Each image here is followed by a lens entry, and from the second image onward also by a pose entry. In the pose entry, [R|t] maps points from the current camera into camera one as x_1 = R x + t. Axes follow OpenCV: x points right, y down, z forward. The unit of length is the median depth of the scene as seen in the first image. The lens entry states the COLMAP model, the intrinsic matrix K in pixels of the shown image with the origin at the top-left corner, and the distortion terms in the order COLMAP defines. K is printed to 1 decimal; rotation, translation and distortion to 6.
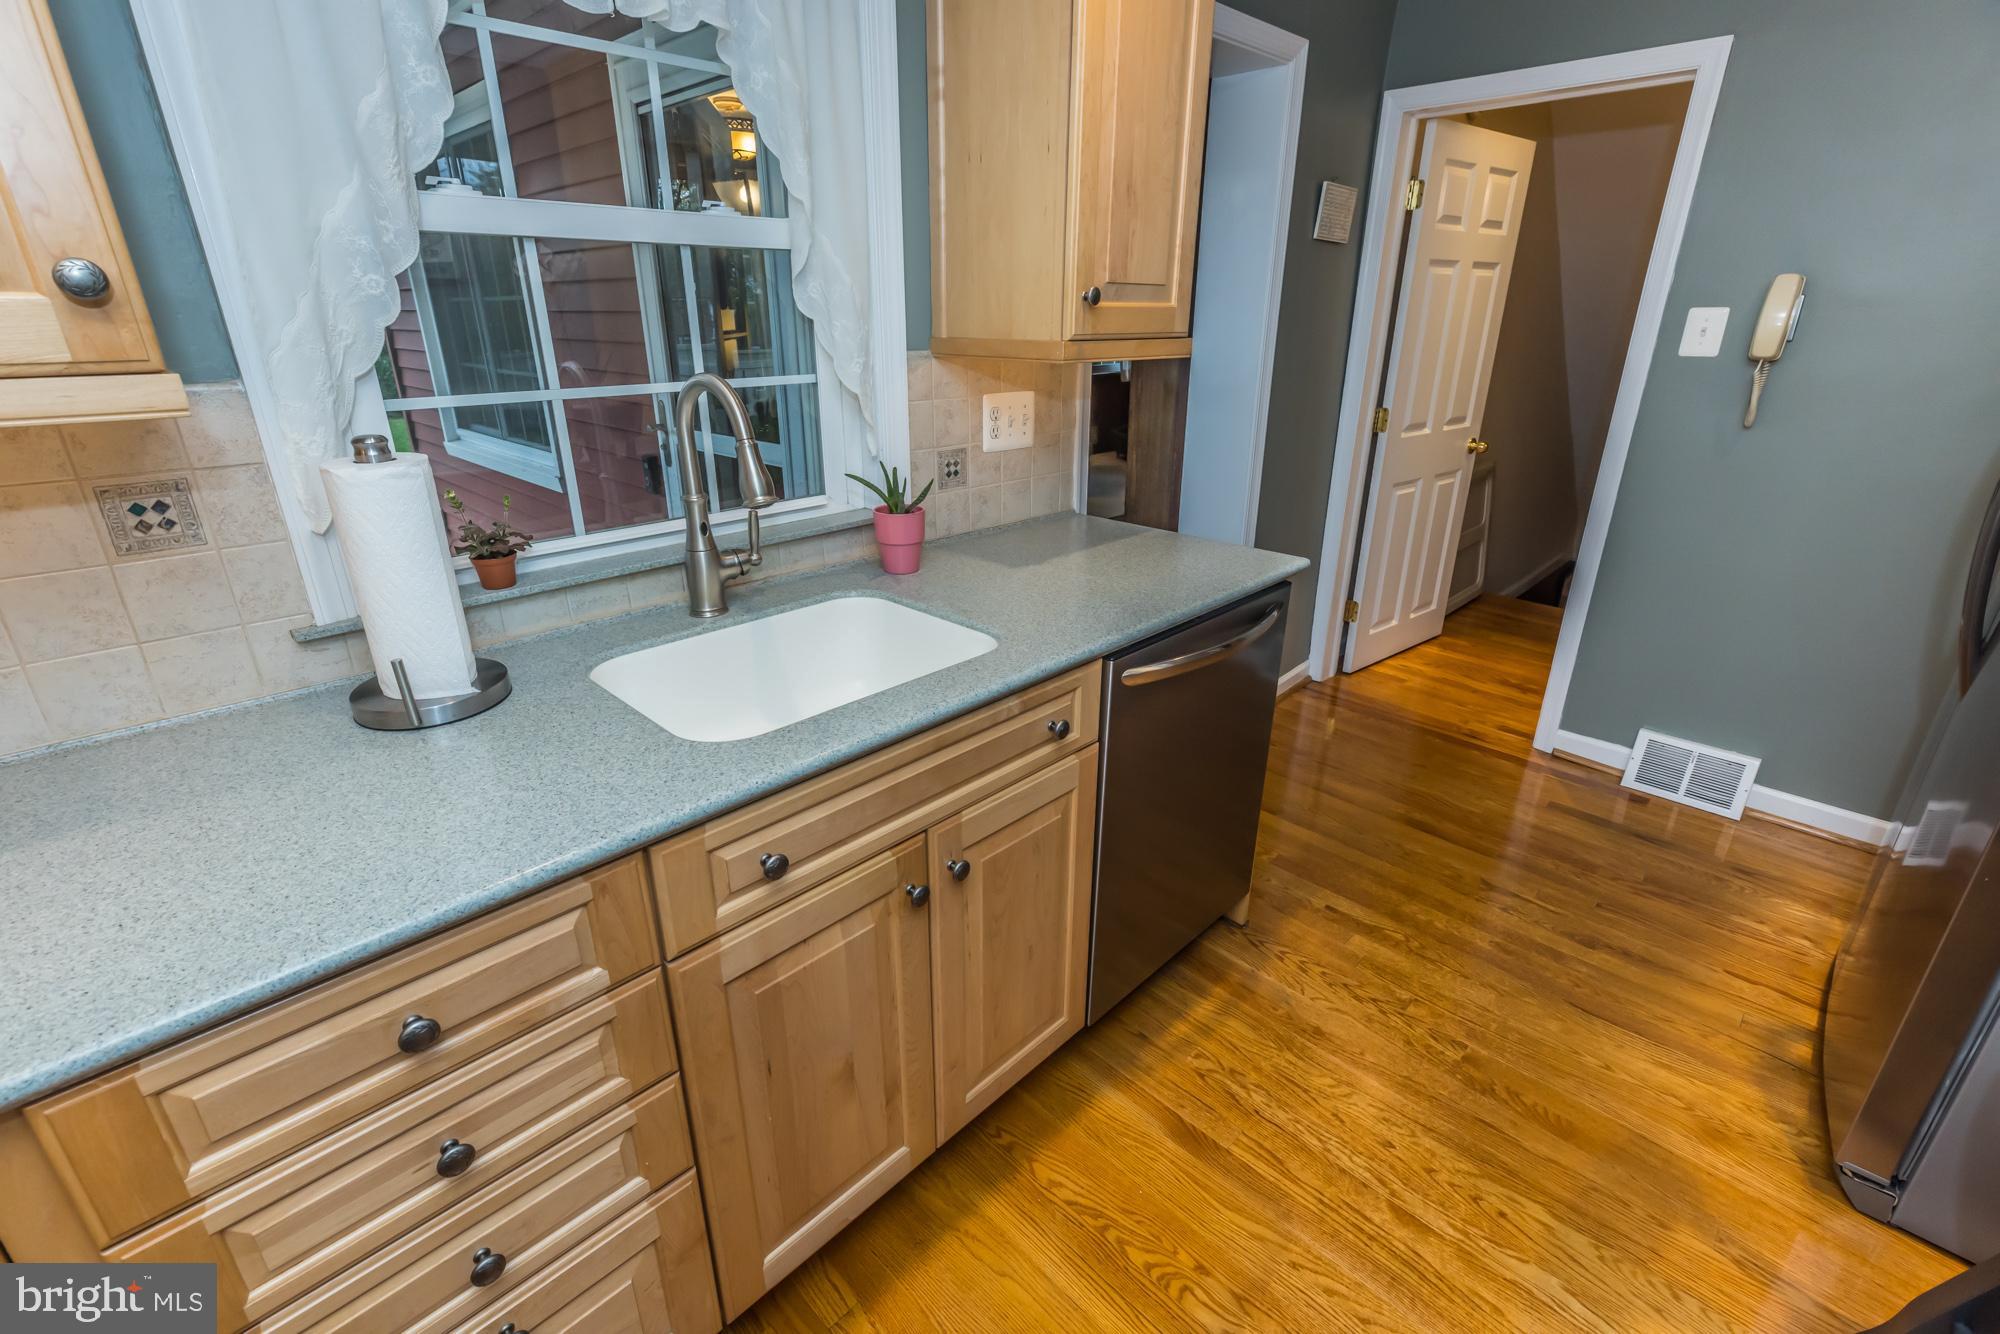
lens RADIAL K [[886.9, 0, 979.3], [0, 886.9, 656.1], [0, 0, 1]] dist [0.001027, -0.000294]
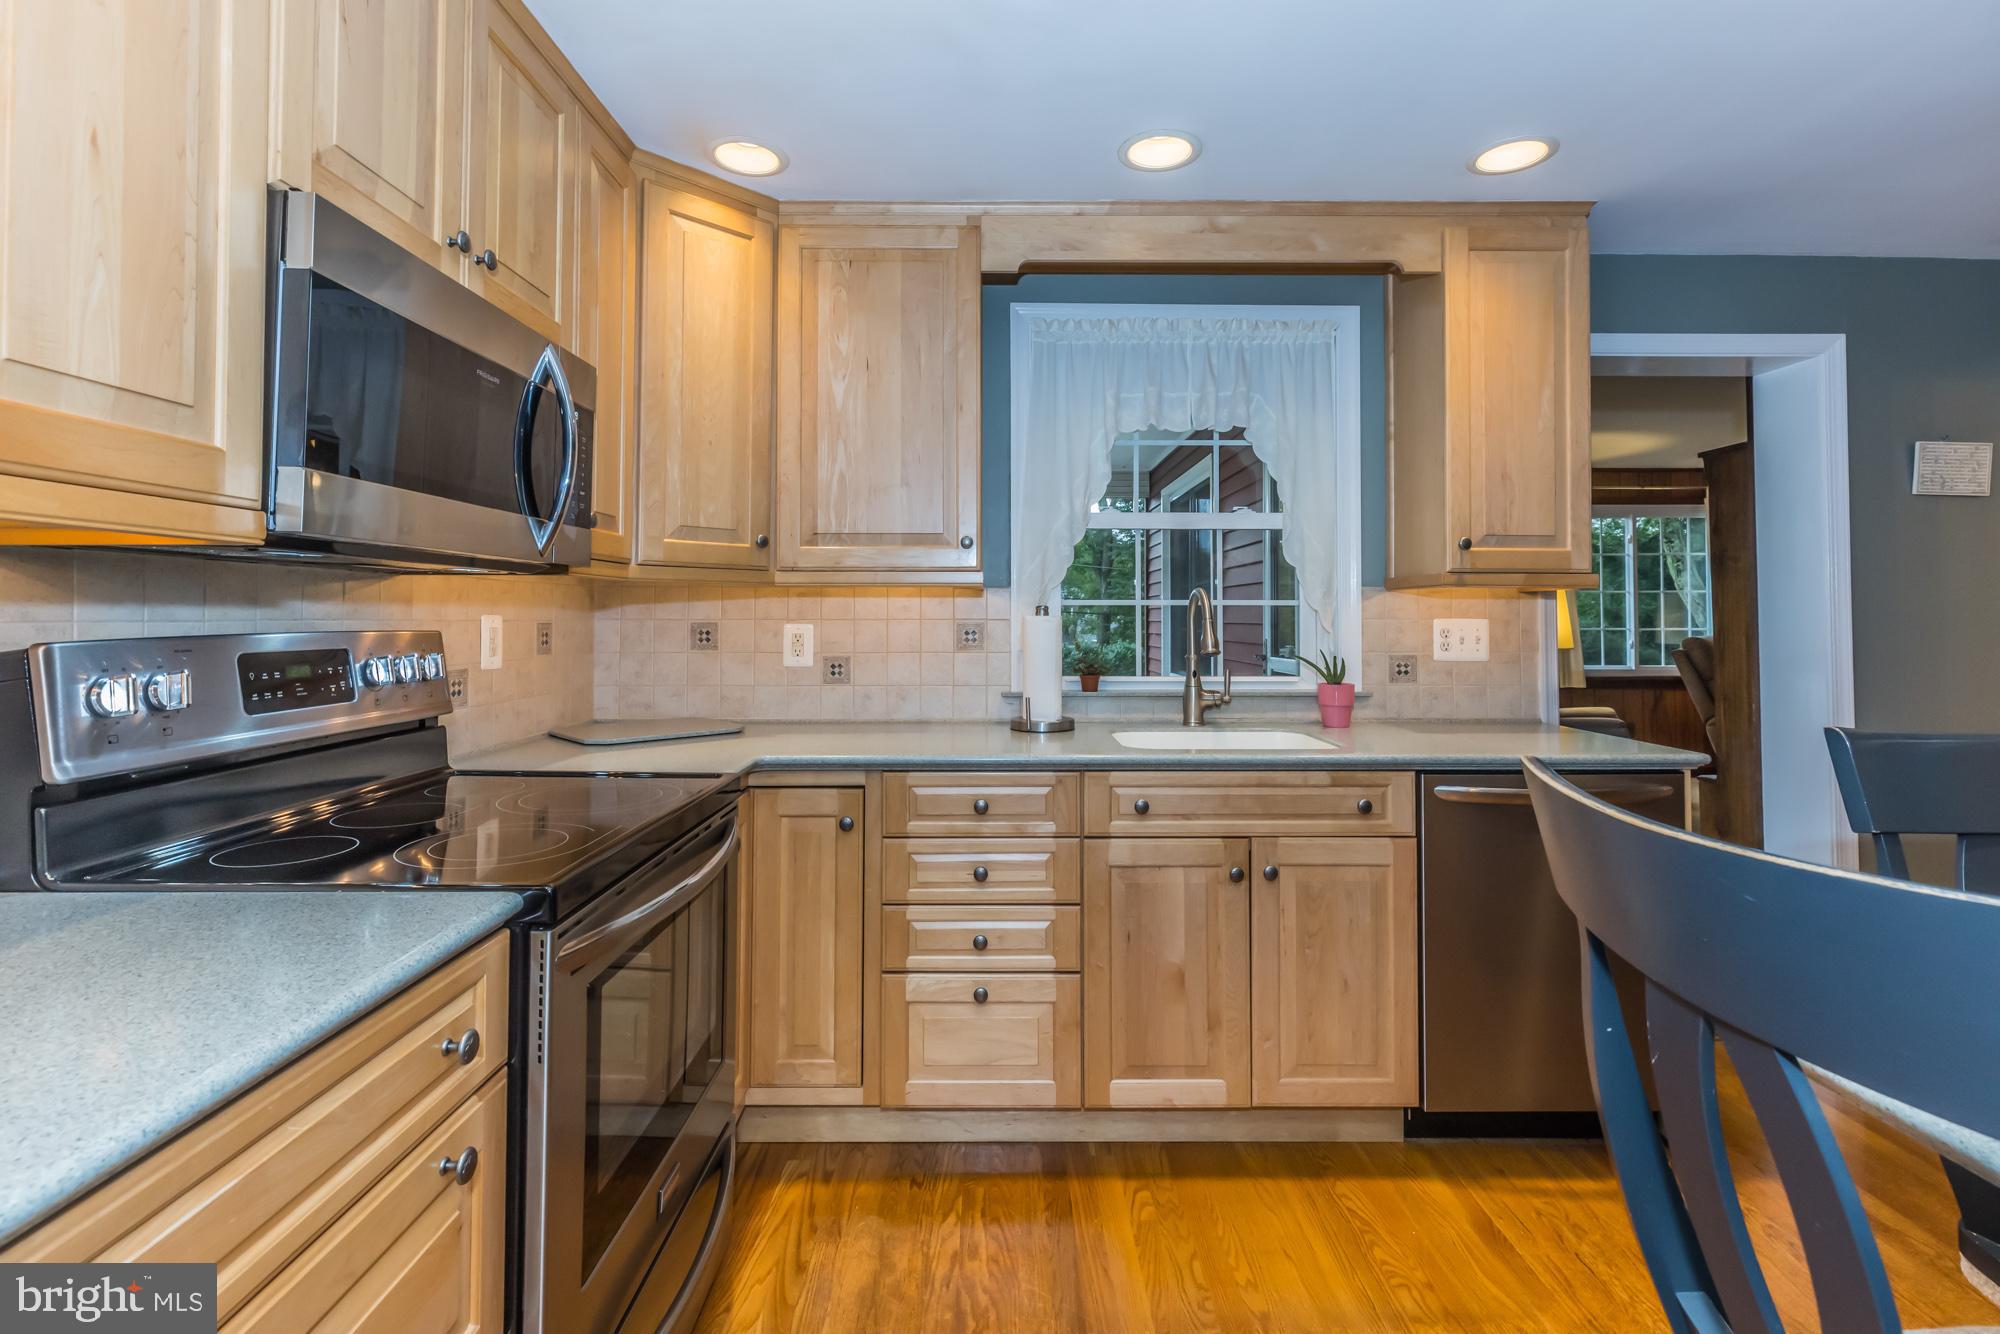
lens RADIAL K [[886.9, 0, 984.7], [0, 886.9, 604.6], [0, 0, 1]] dist [0.001027, -0.000294]
pose [[0.704314, -0.006078, -0.709863, 0.609841], [-0.262937, 0.926608, -0.268815, 0.293513], [0.659398, 0.375980, 0.651025, -0.444486]]
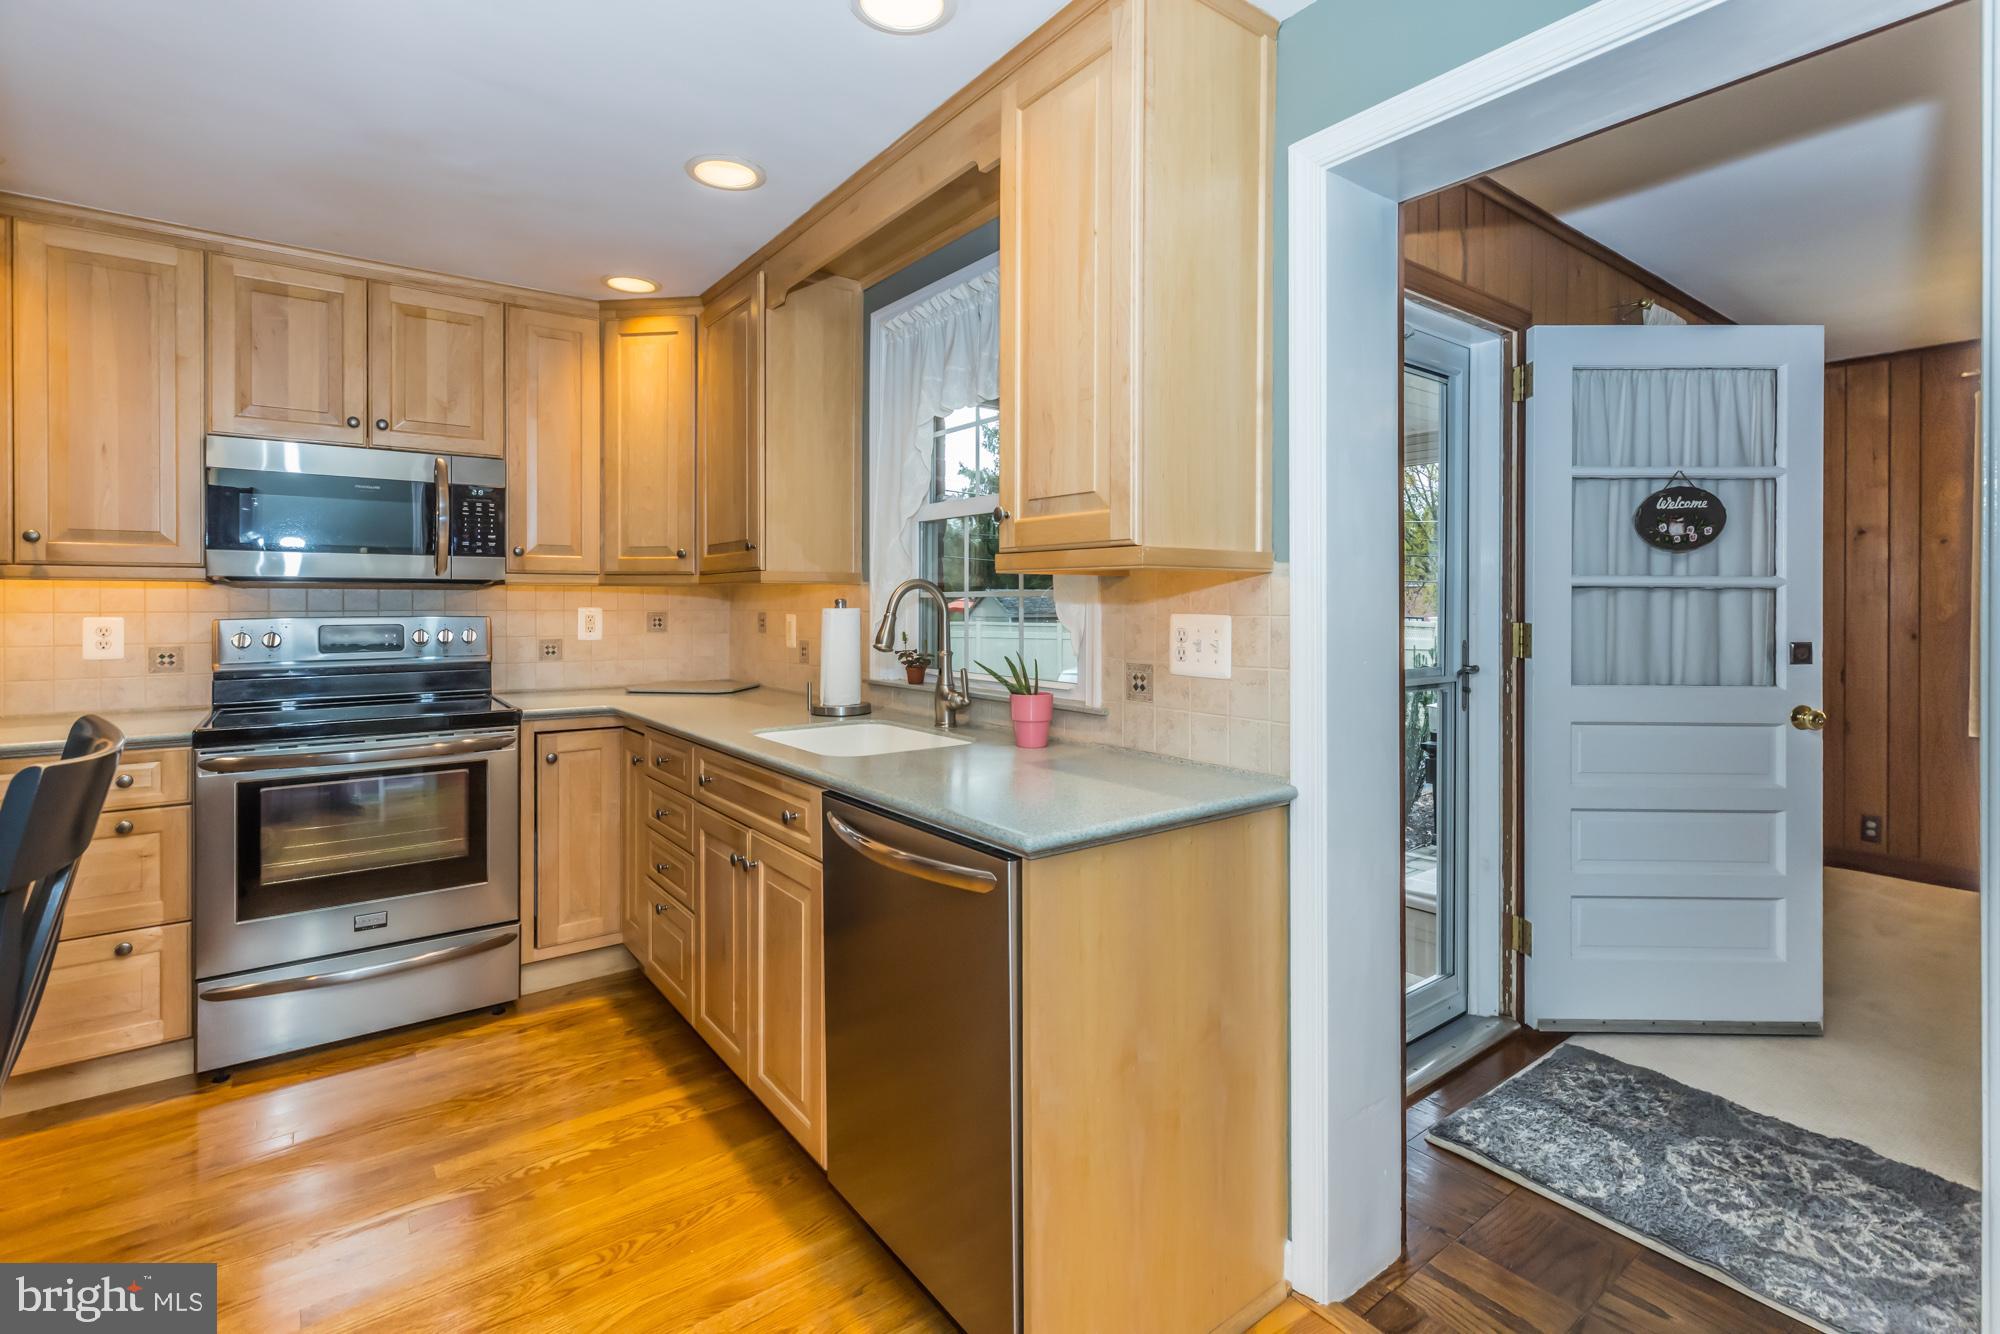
lens RADIAL K [[886.9, 0, 986.8], [0, 886.9, 608.5], [0, 0, 1]] dist [0.001027, -0.000294]
pose [[-0.123239, 0.009414, -0.992332, 1.227555], [-0.362352, 0.930486, 0.053828, -0.349821], [0.923858, 0.366207, -0.111261, 1.150826]]
